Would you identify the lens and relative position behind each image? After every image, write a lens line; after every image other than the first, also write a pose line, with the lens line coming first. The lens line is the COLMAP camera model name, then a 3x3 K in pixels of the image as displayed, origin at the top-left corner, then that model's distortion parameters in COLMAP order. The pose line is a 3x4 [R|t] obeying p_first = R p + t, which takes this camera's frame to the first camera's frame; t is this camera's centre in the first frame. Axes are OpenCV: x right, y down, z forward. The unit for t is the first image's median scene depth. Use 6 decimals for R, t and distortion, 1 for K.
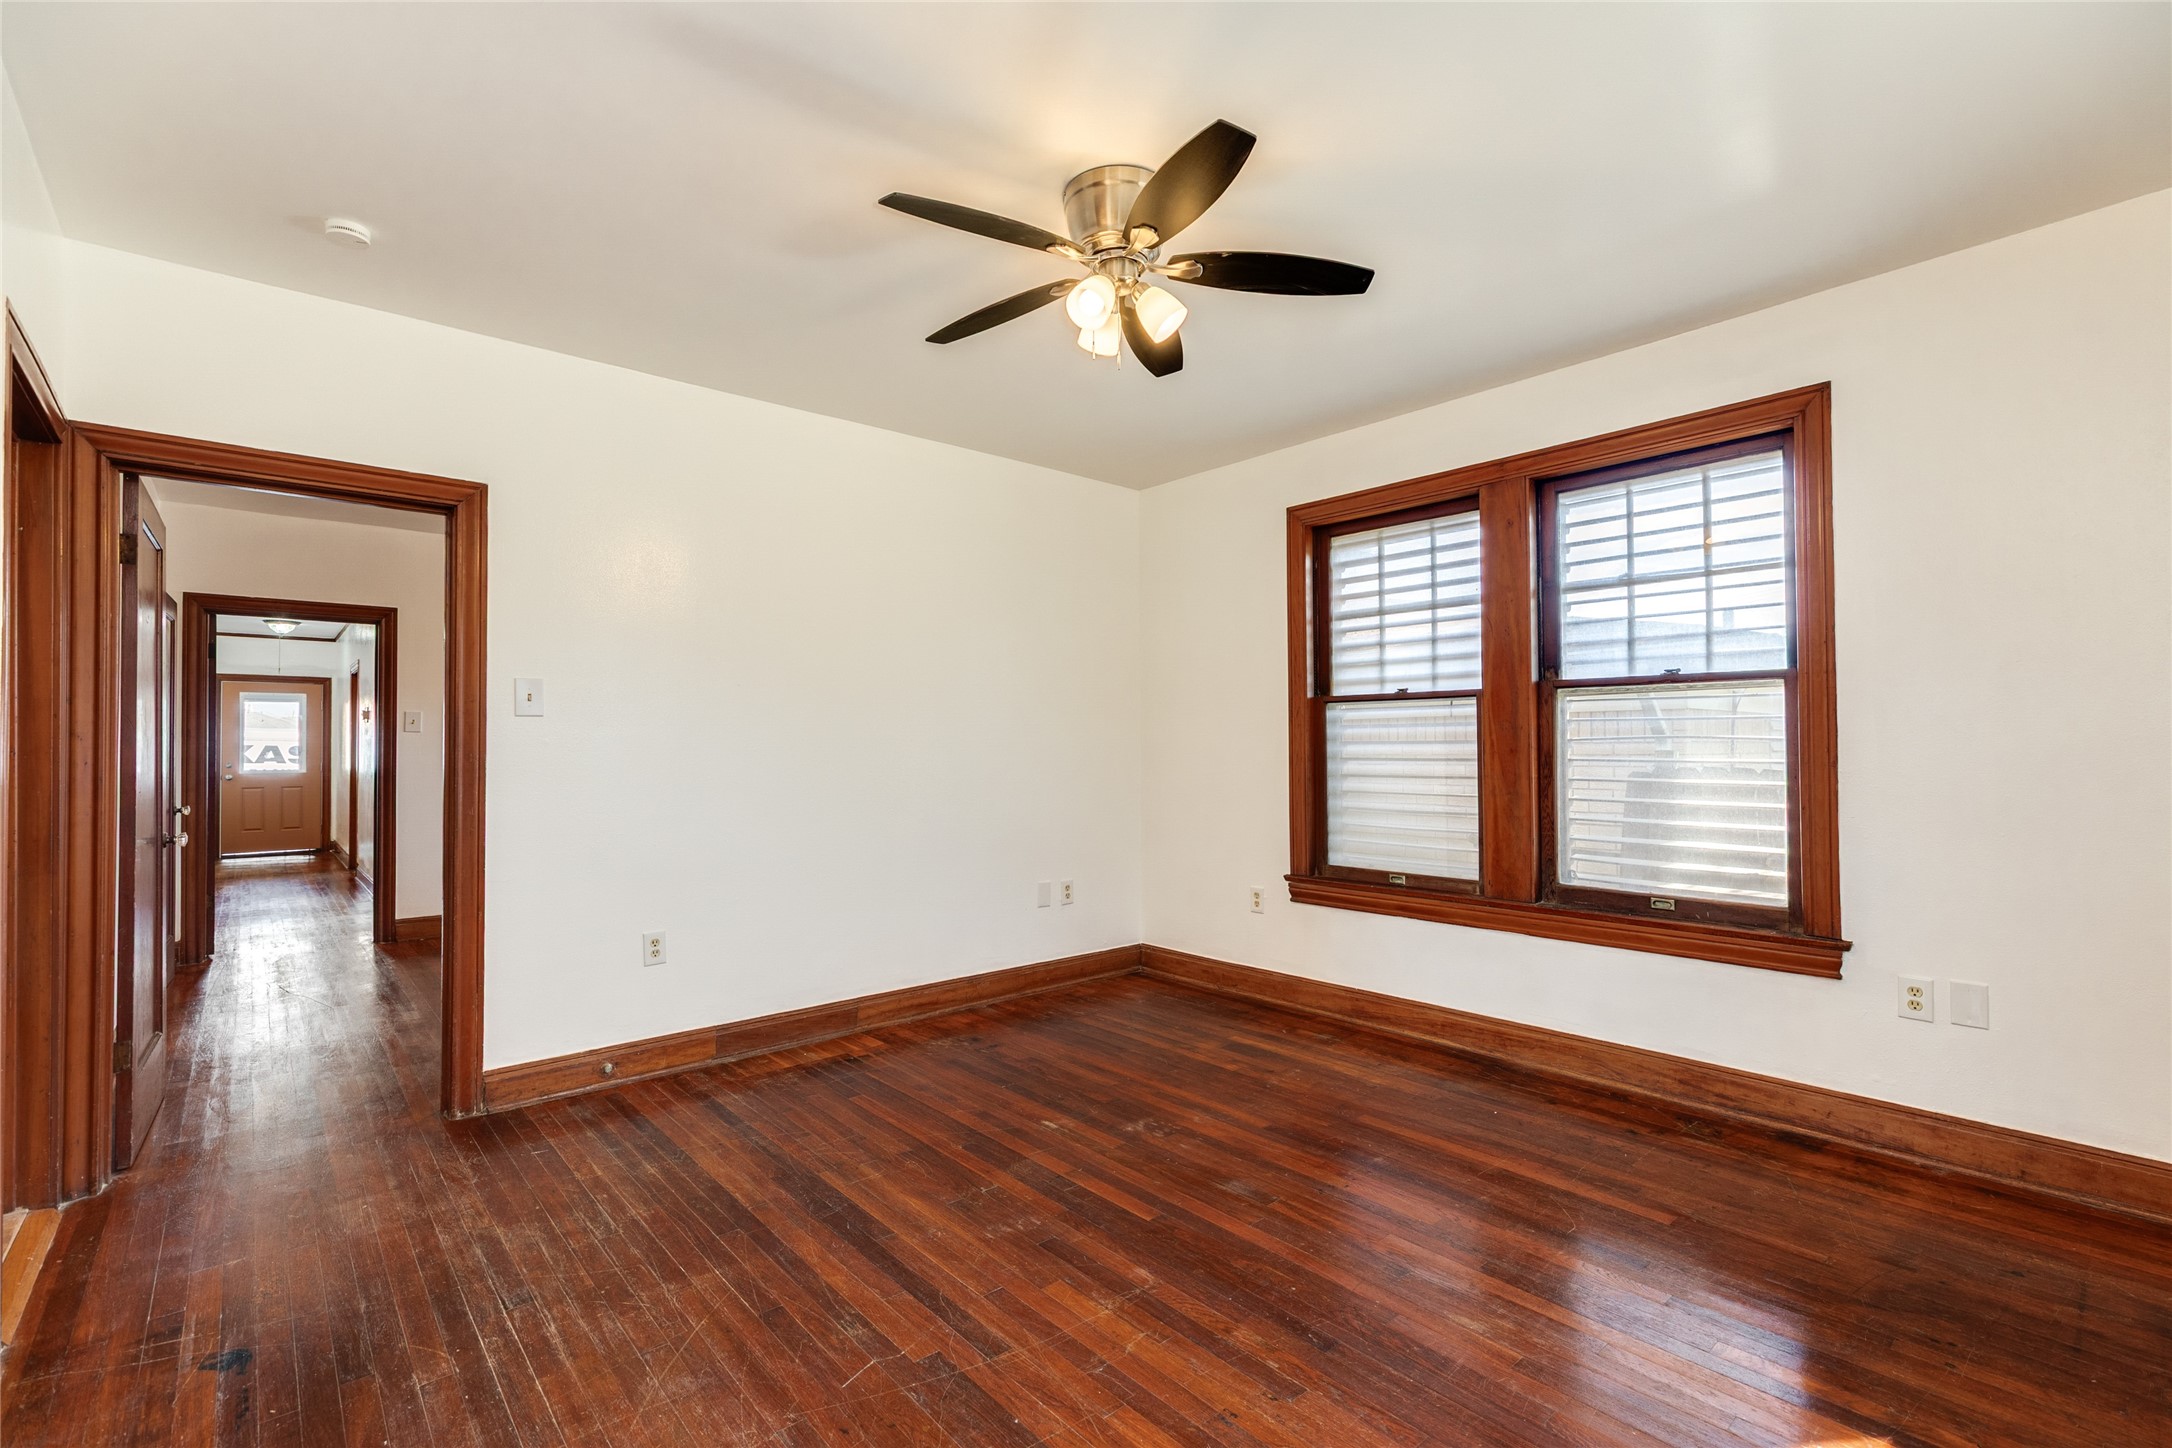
lens RADIAL K [[971.6, 0, 1094.5], [0, 971.6, 736.8], [0, 0, 1]] dist [0.013952, -0.002325]
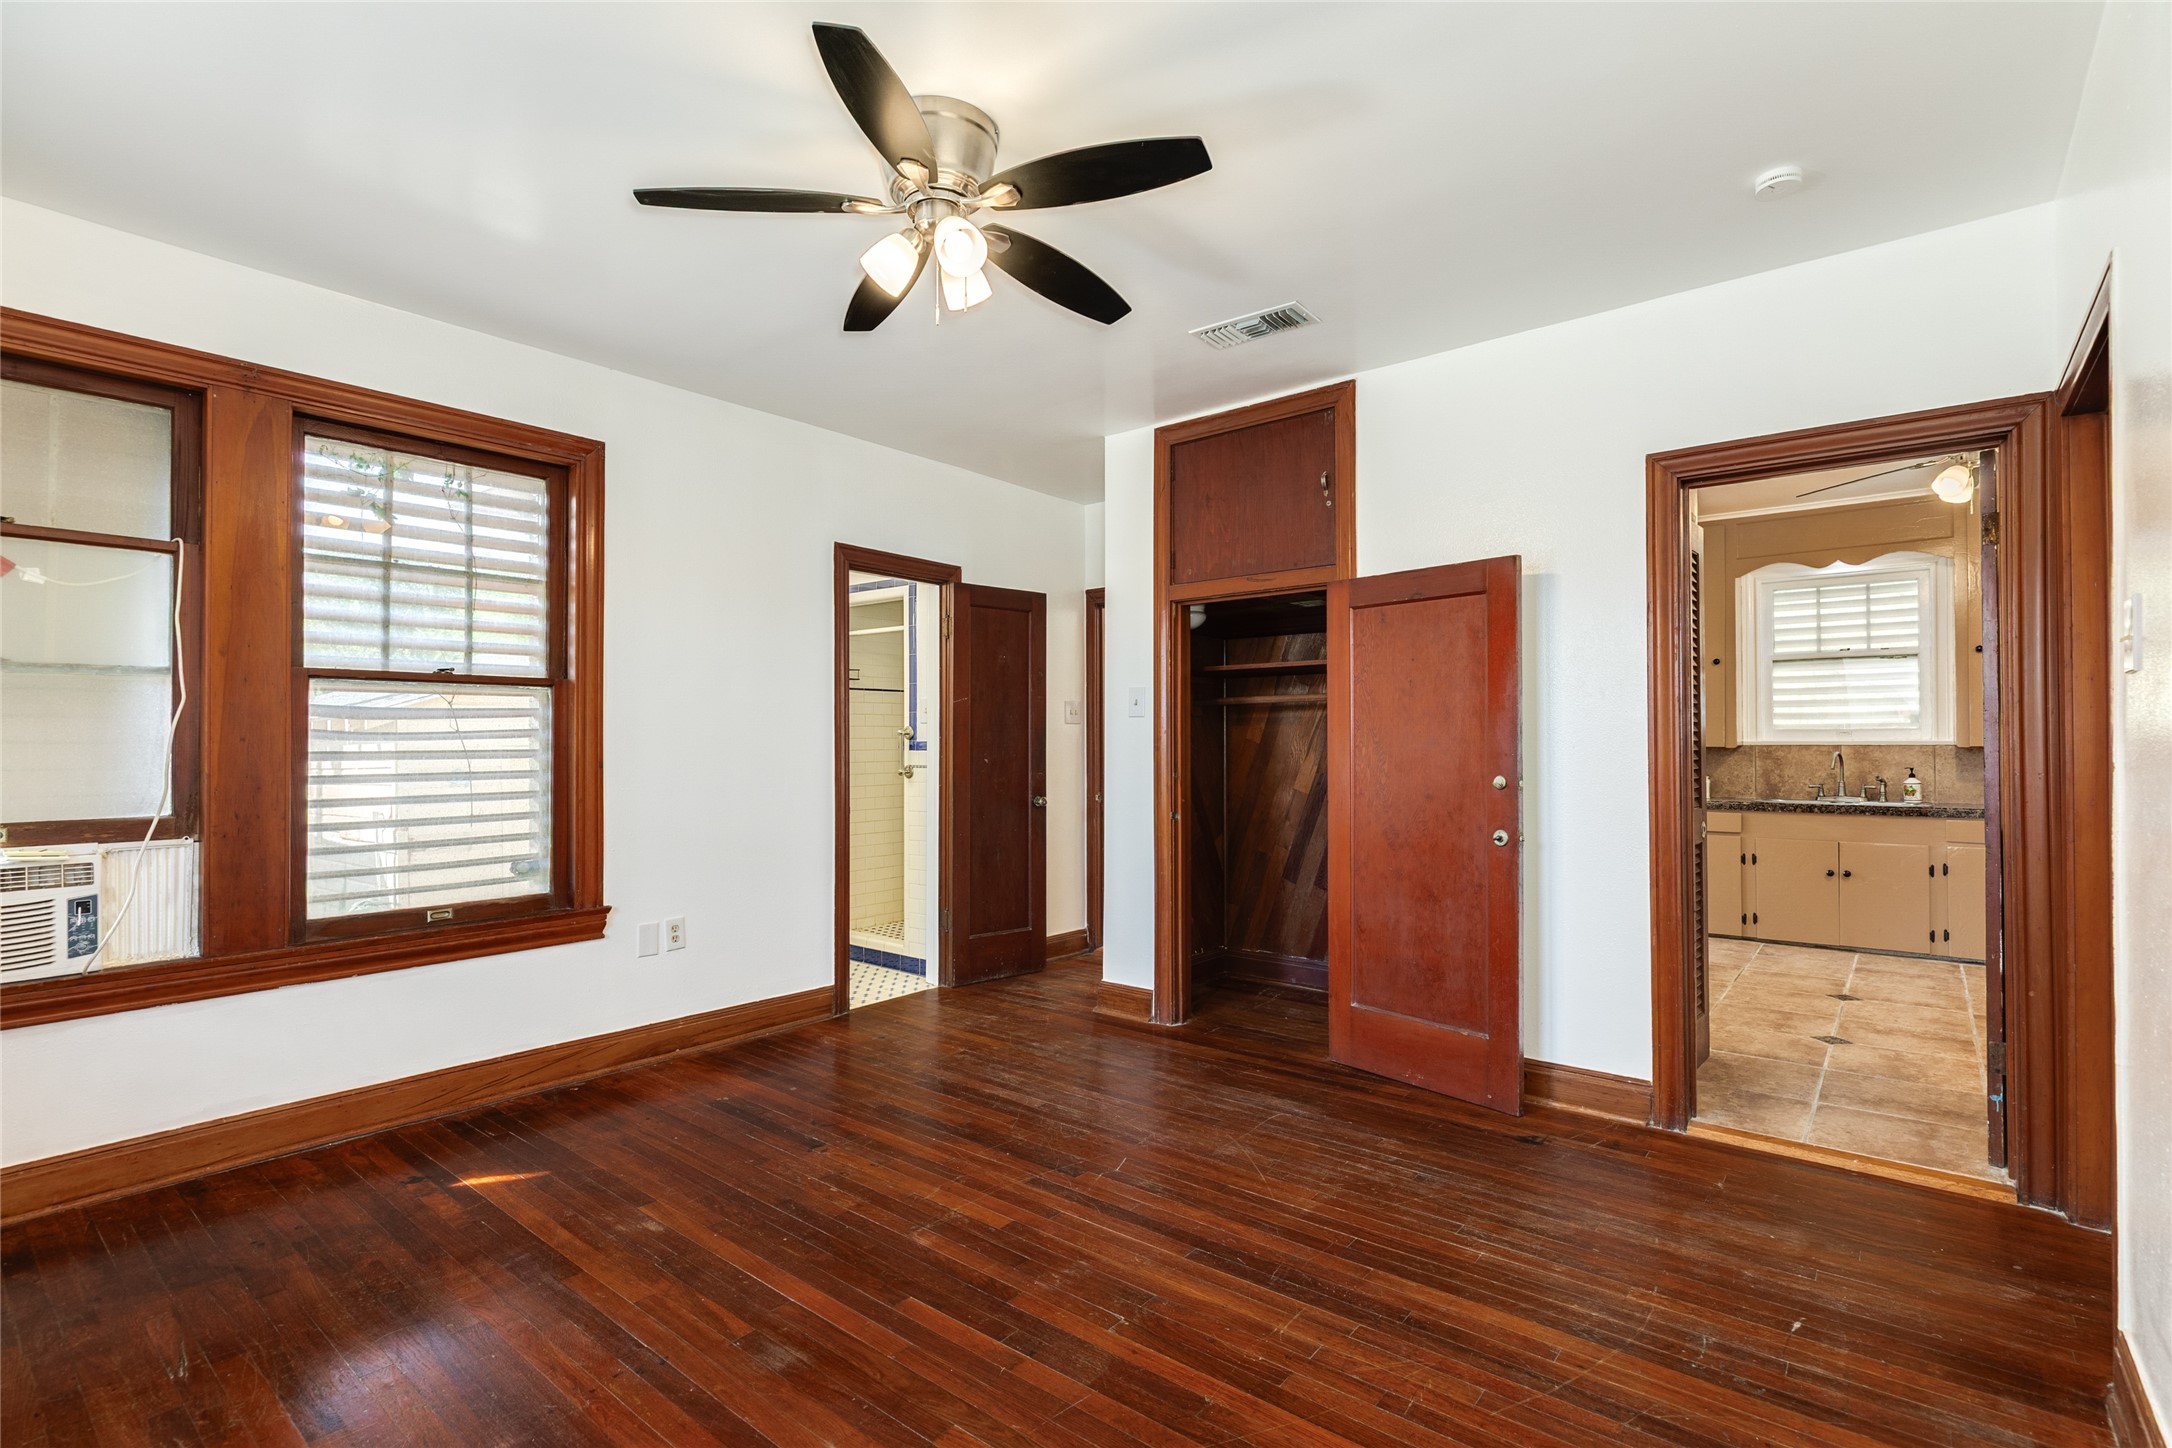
lens RADIAL K [[978.6, 0, 1104.0], [0, 978.6, 737.4], [0, 0, 1]] dist [-0.001647, 0.001094]
pose [[-0.982557, 0.005388, -0.185886, 0.045030], [0.008278, 0.999857, -0.014774, 0.016895], [0.185780, -0.016055, -0.982460, 1.877285]]
